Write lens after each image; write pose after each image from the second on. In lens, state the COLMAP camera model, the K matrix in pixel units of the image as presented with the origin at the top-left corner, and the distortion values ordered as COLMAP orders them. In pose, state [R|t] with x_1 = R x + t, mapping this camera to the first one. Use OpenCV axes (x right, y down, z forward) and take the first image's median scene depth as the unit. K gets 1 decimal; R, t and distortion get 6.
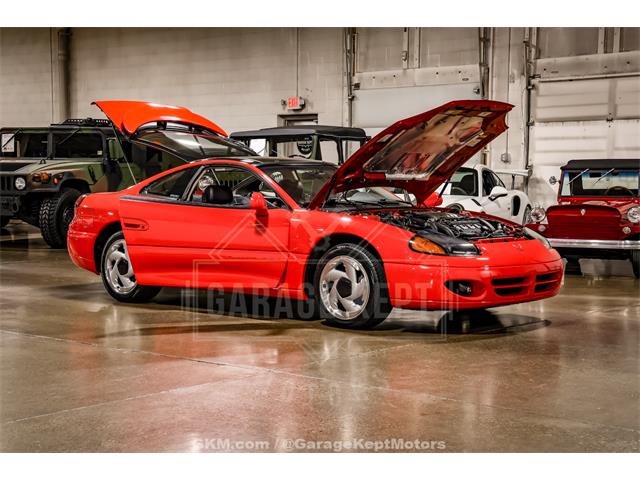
lens RADIAL K [[1221.4, 0, 320.0], [0, 1221.4, 240.0], [0, 0, 1]] dist [0.400795, 0.168635]
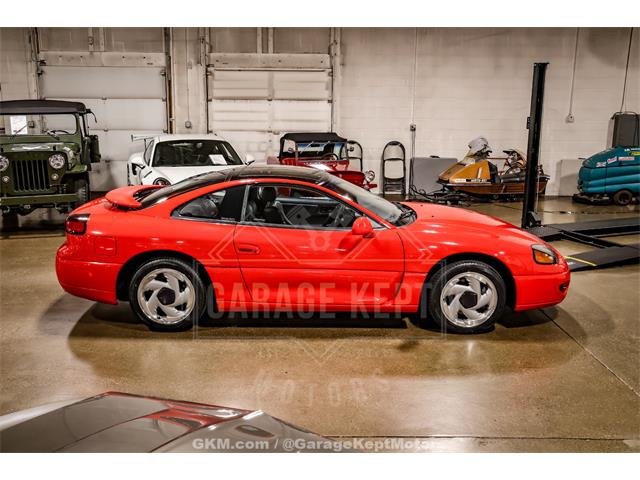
lens RADIAL K [[687.9, 0, 320.0], [0, 687.9, 240.0], [0, 0, 1]] dist [-0.009423, 0.179729]
pose [[0.752285, -0.139302, 0.643943, -0.256691], [0.036529, 0.984707, 0.170343, -0.067700], [-0.657824, -0.104624, 0.745869, 0.337474]]
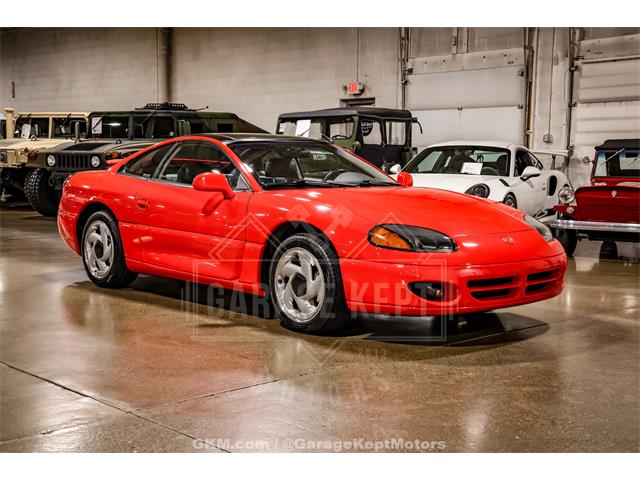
lens RADIAL K [[949.5, 0, 320.0], [0, 949.5, 240.0], [0, 0, 1]] dist [0.139287, 0.730214]
pose [[0.992702, 0.015730, -0.119563, 0.061066], [-0.011472, 0.999278, 0.036221, -0.009059], [0.120047, -0.034585, 0.992166, 0.184181]]
